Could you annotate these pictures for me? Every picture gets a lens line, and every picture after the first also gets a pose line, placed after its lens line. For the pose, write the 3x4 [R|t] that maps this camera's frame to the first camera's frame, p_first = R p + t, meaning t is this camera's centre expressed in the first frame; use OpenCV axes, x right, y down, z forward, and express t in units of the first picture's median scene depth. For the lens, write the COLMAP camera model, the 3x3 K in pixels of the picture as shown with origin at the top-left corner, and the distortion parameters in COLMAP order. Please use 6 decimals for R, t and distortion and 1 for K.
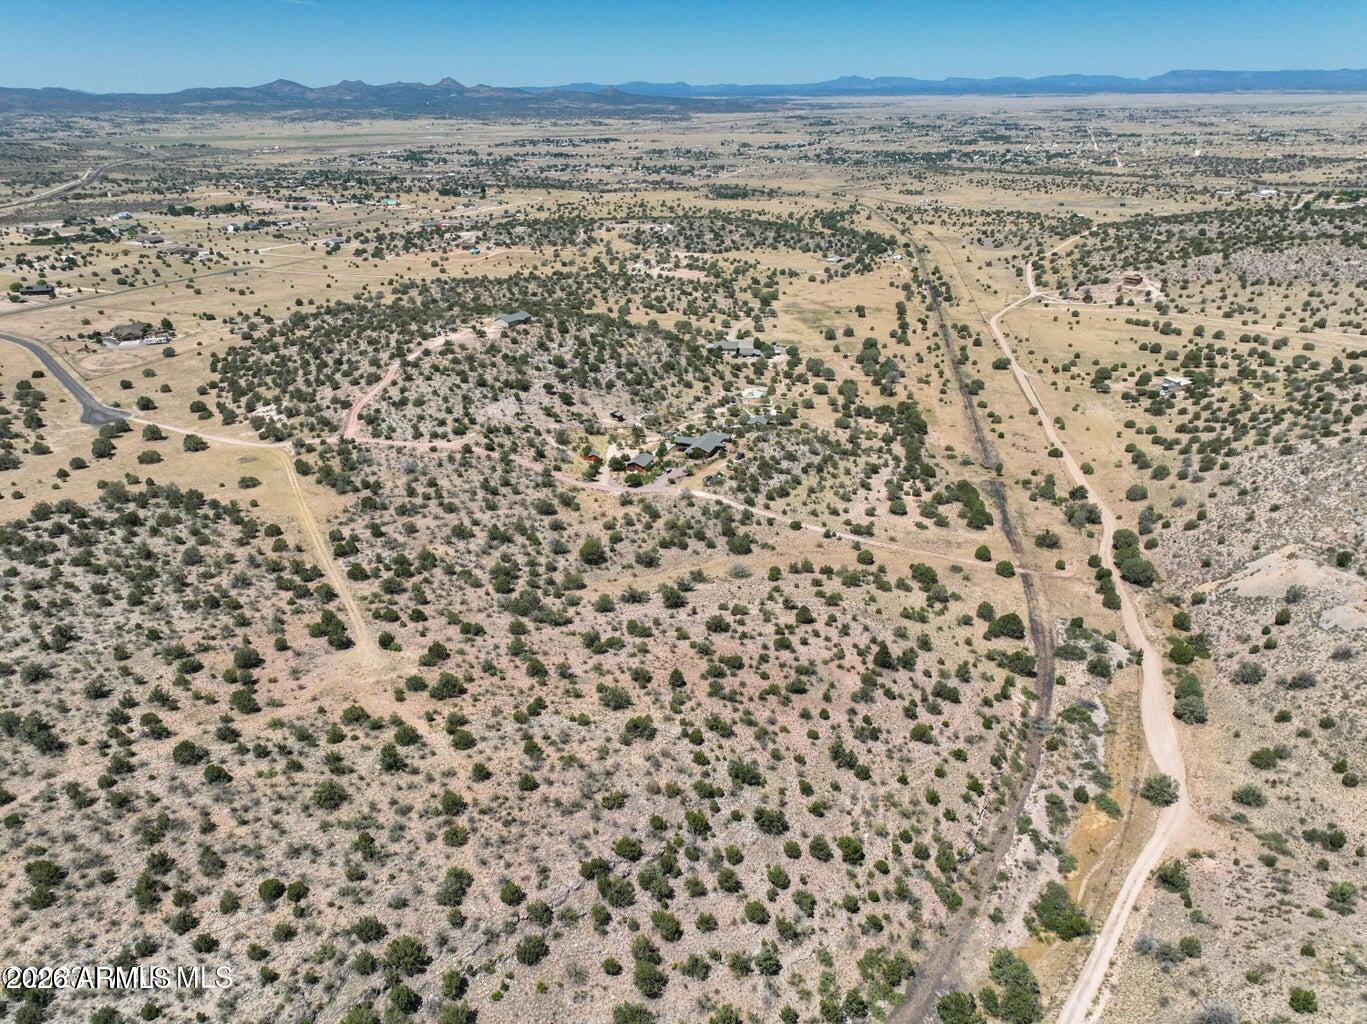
lens RADIAL K [[961.1, 0, 682.8], [0, 961.1, 506.3], [0, 0, 1]] dist [-0.007141, 0.025063]
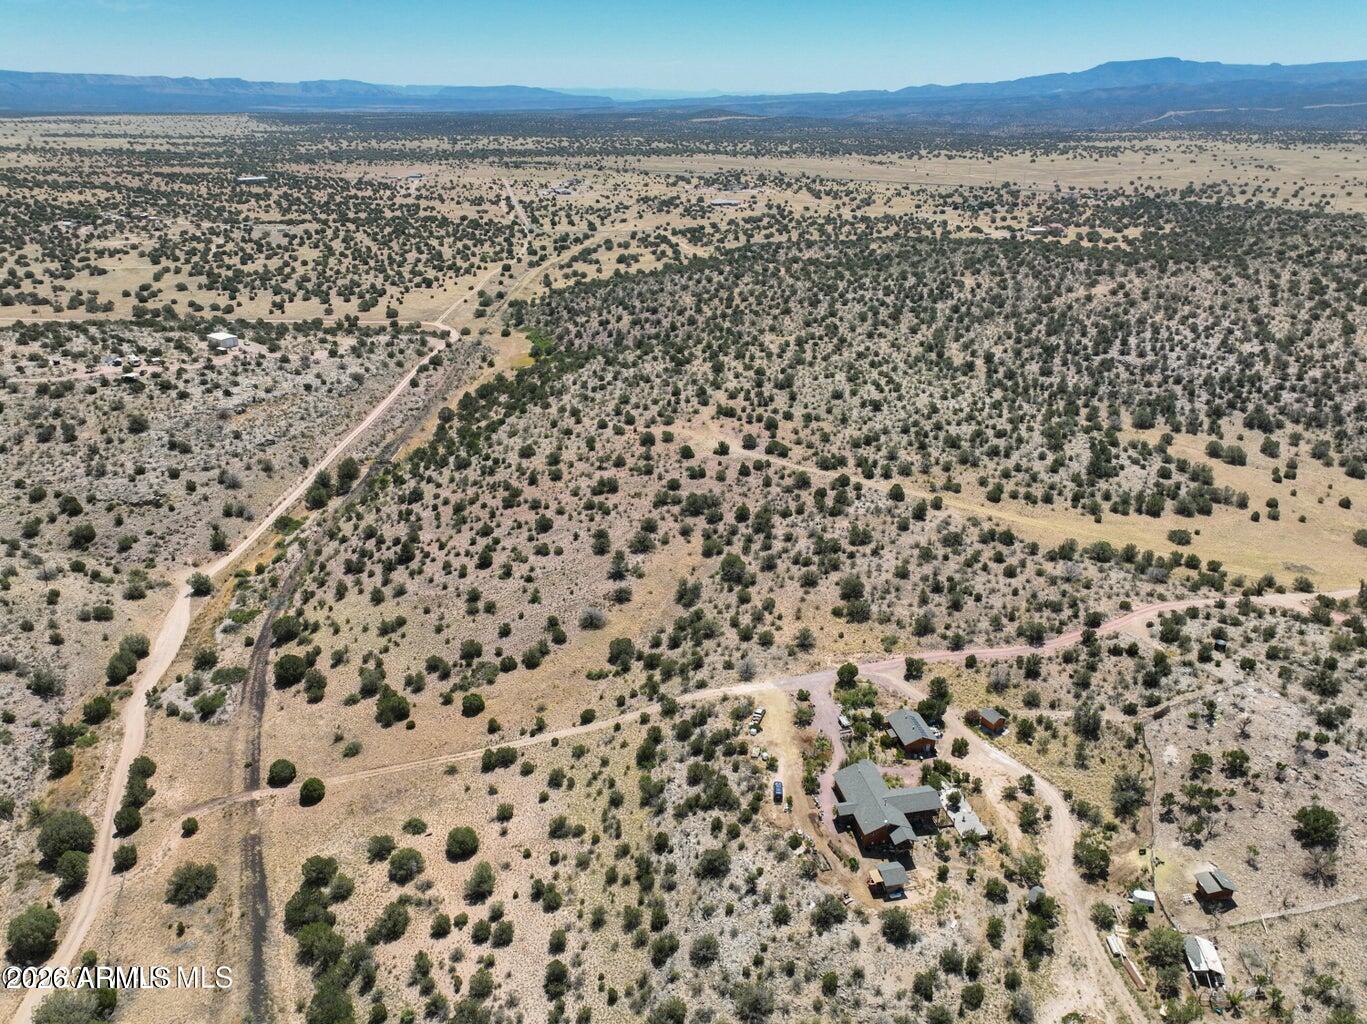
lens RADIAL K [[961.1, 0, 682.8], [0, 961.1, 506.3], [0, 0, 1]] dist [-0.007141, 0.025063]
pose [[-0.837172, 0.224101, -0.498921, 0.366808], [-0.210740, 0.709604, 0.672347, -0.559477], [0.504710, 0.668012, -0.546834, 1.294827]]
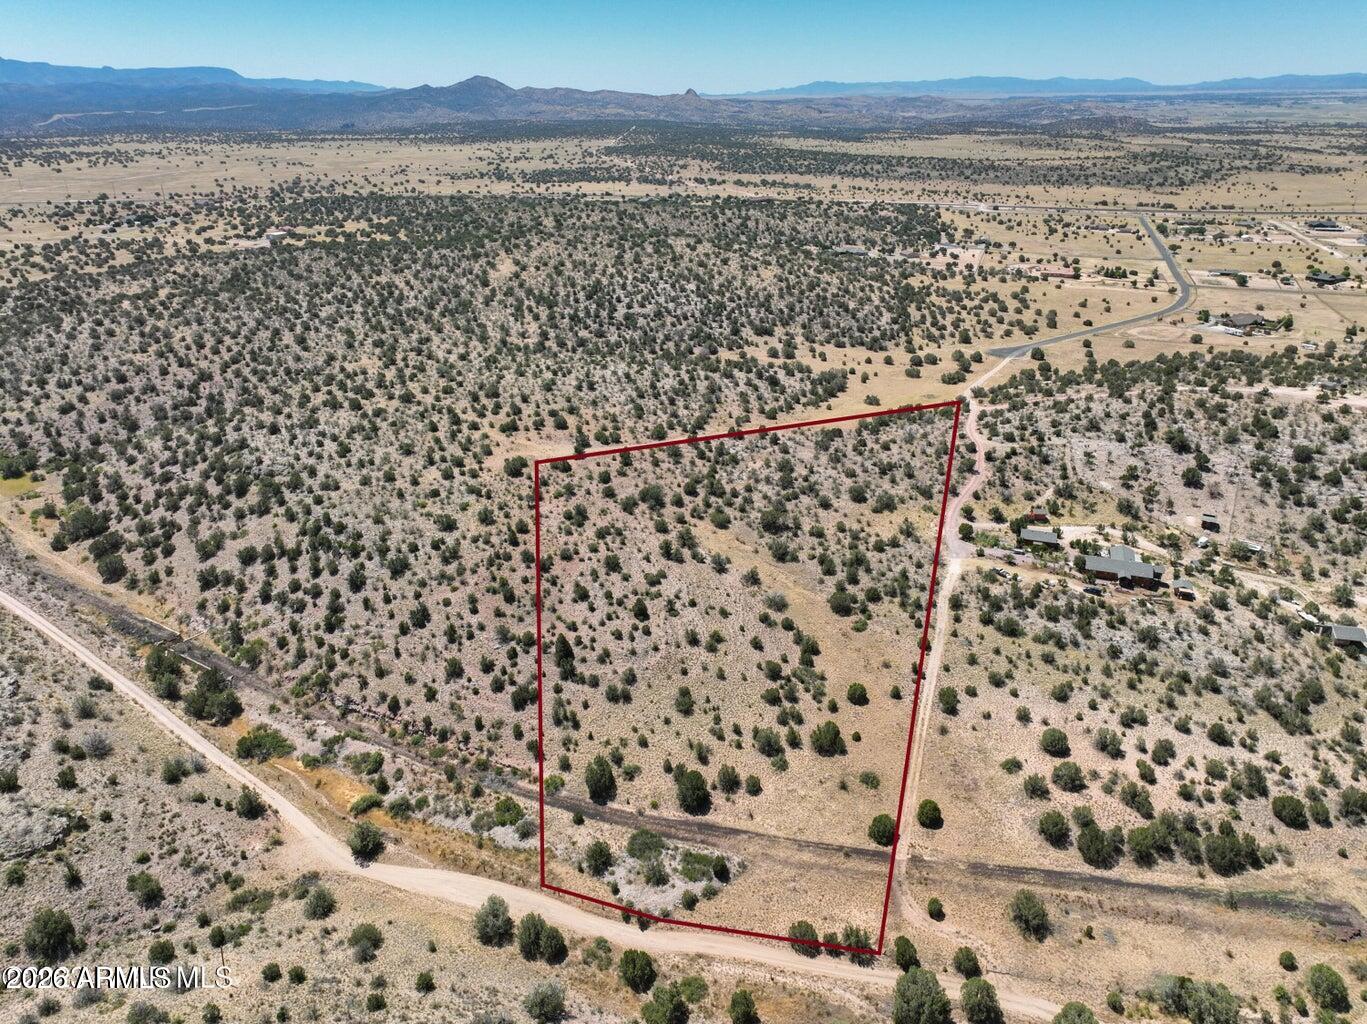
lens RADIAL K [[960.9, 0, 682.2], [0, 960.9, 503.3], [0, 0, 1]] dist [-0.006791, 0.030526]
pose [[0.025279, 0.399818, -0.916246, 0.773162], [-0.393745, 0.846433, 0.358491, -0.275343], [0.918872, 0.351705, 0.178823, 0.630640]]
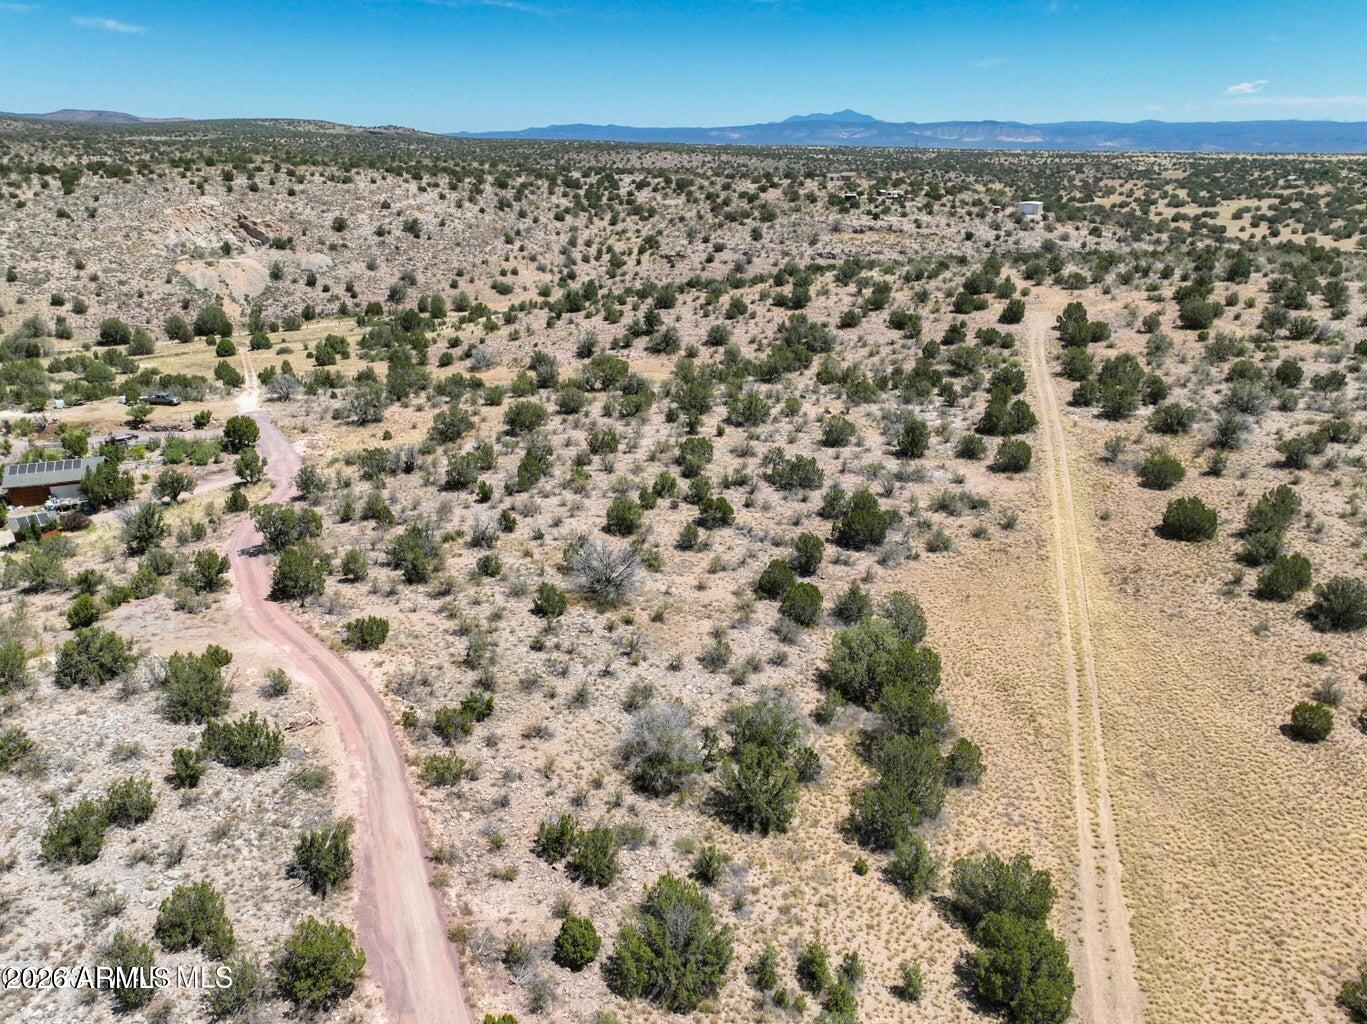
lens RADIAL K [[957.8, 0, 682.4], [0, 957.8, 510.1], [0, 0, 1]] dist [0.002564, 0.009774]
pose [[-0.709111, -0.245557, 0.660956, -0.471435], [0.280739, 0.761565, 0.584128, -0.192206], [-0.646798, 0.599767, -0.471096, 1.146992]]
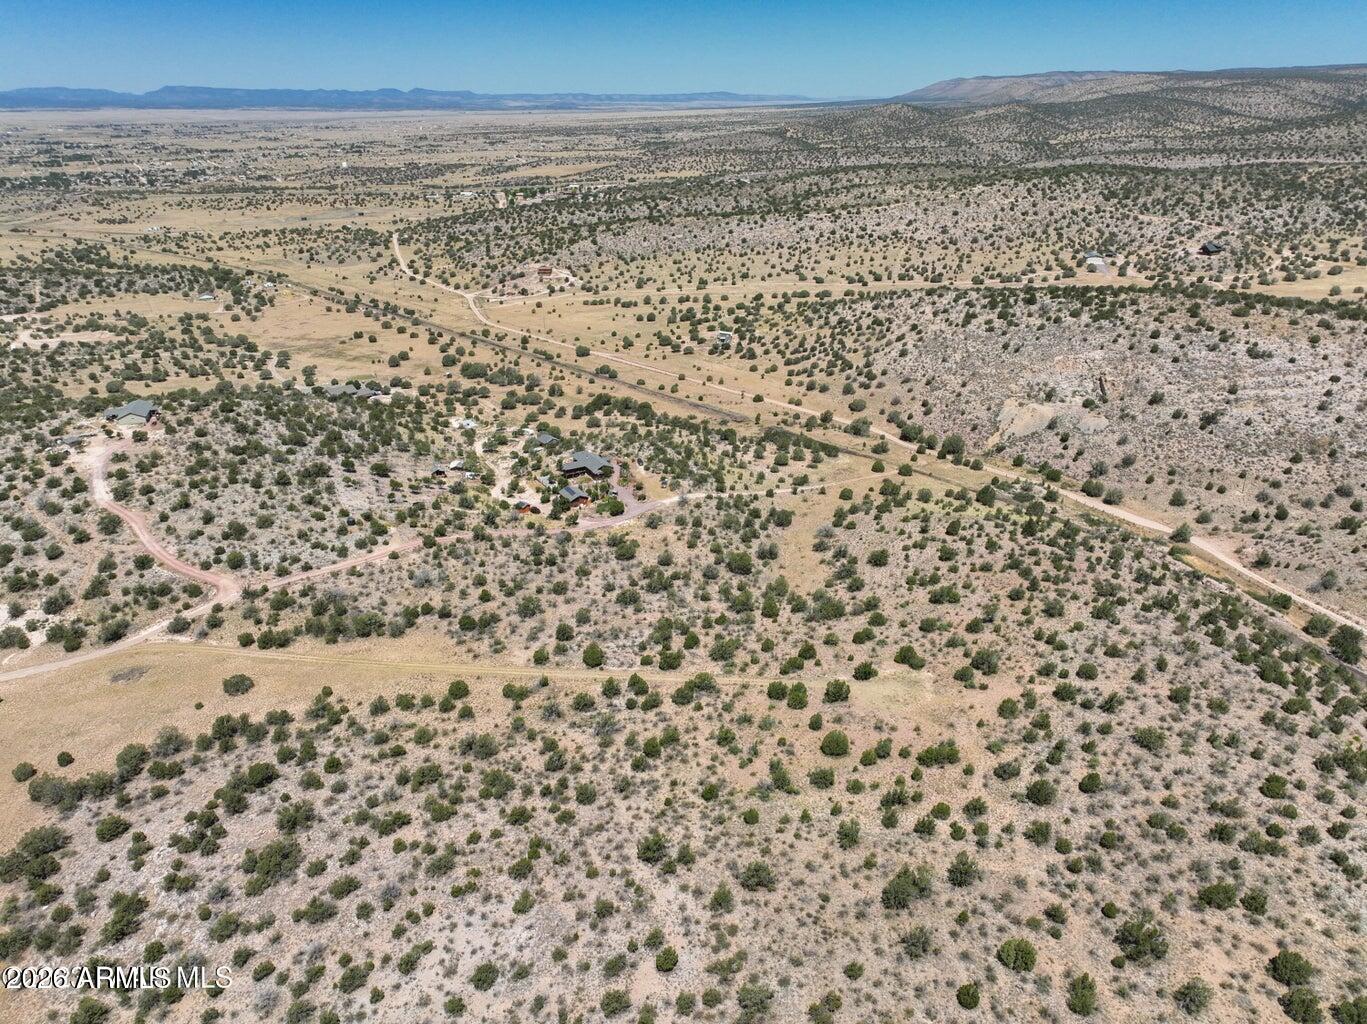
lens RADIAL K [[954.5, 0, 682.9], [0, 954.5, 519.2], [0, 0, 1]] dist [-0.001605, 0.018828]
pose [[0.623803, -0.313451, 0.715974, -0.740264], [0.313918, 0.939403, 0.137762, -0.135409], [-0.715769, 0.138821, 0.684400, 0.312138]]
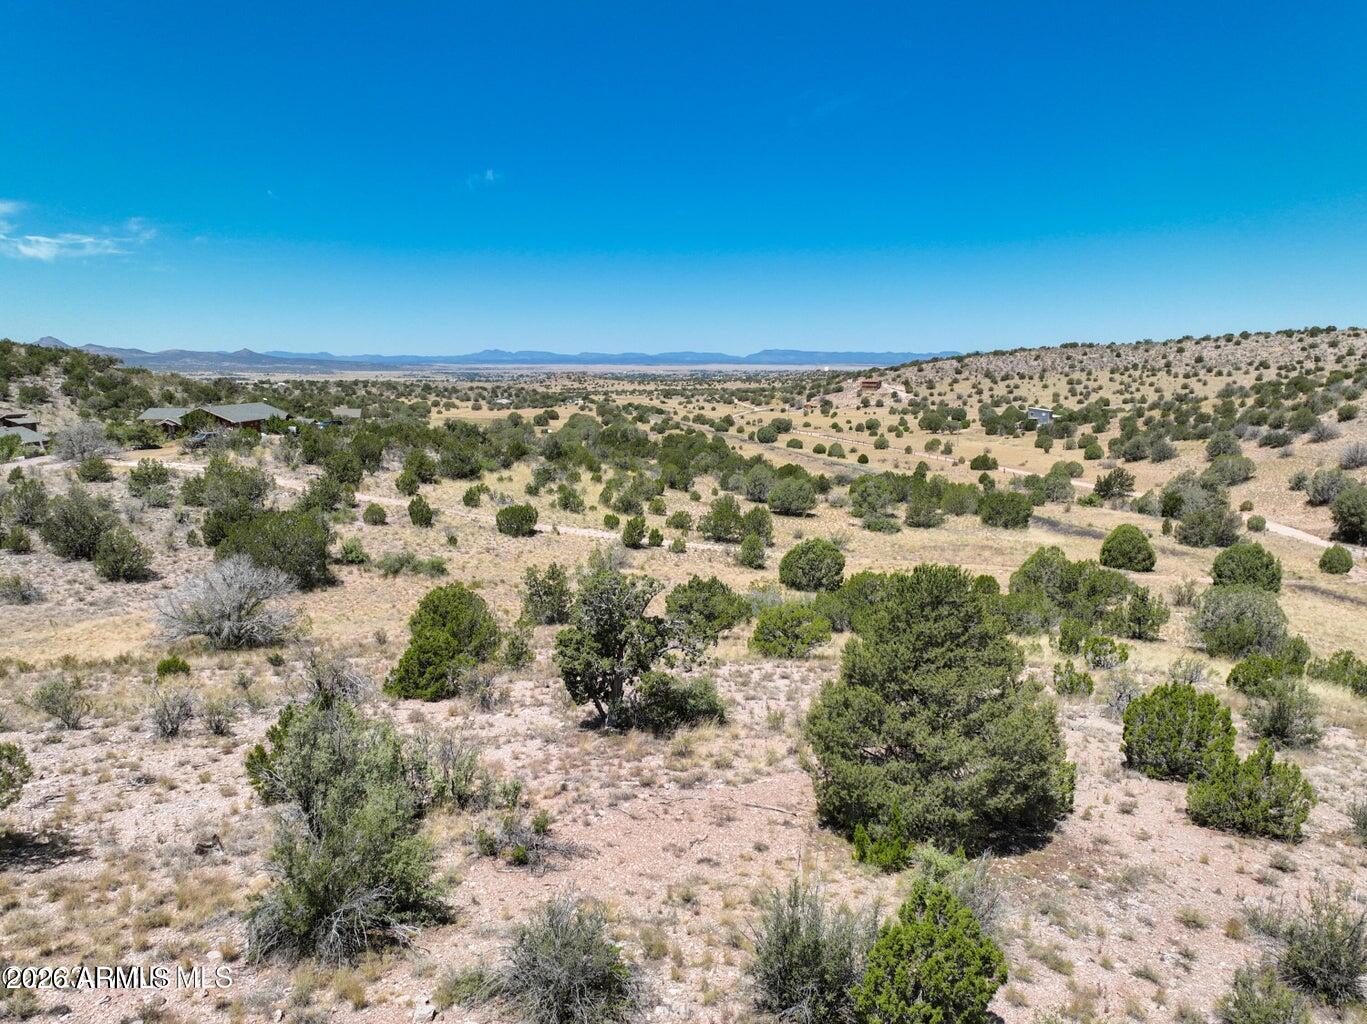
lens RADIAL K [[961.1, 0, 682.8], [0, 961.1, 506.3], [0, 0, 1]] dist [-0.007141, 0.025063]
pose [[0.938917, -0.041665, 0.341613, 0.067197], [0.128955, 0.962915, -0.236990, 0.086217], [-0.319070, 0.266567, 0.909470, 0.720776]]
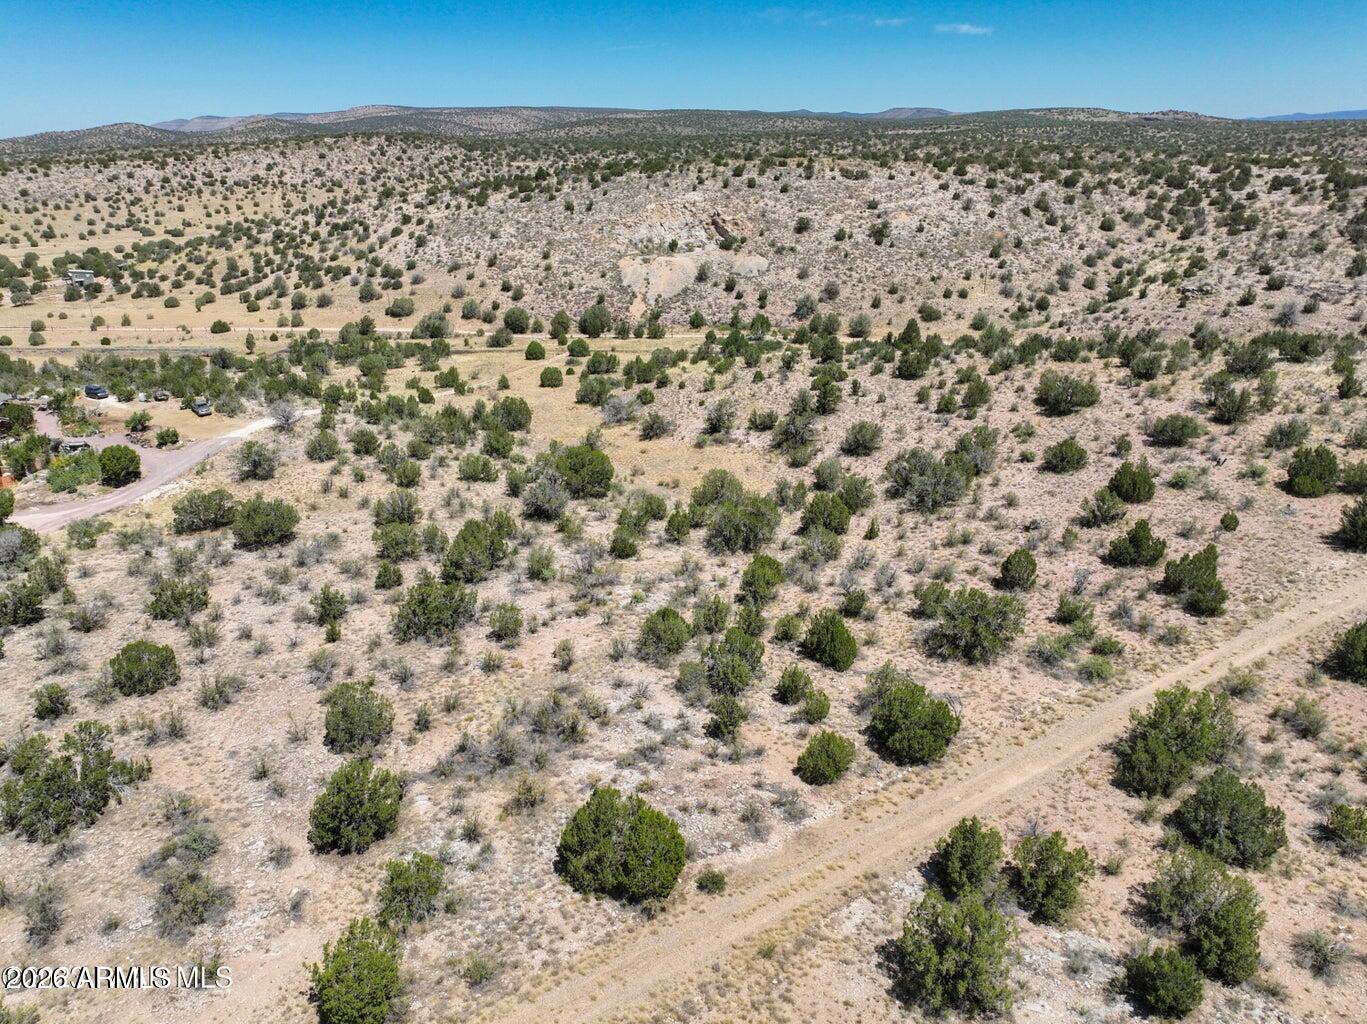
lens RADIAL K [[960.9, 0, 682.2], [0, 960.9, 503.3], [0, 0, 1]] dist [-0.006791, 0.030526]
pose [[-0.040276, -0.346283, 0.937265, -0.423197], [0.408049, 0.850541, 0.331776, -0.051478], [-0.912071, 0.395813, 0.107044, 0.818691]]
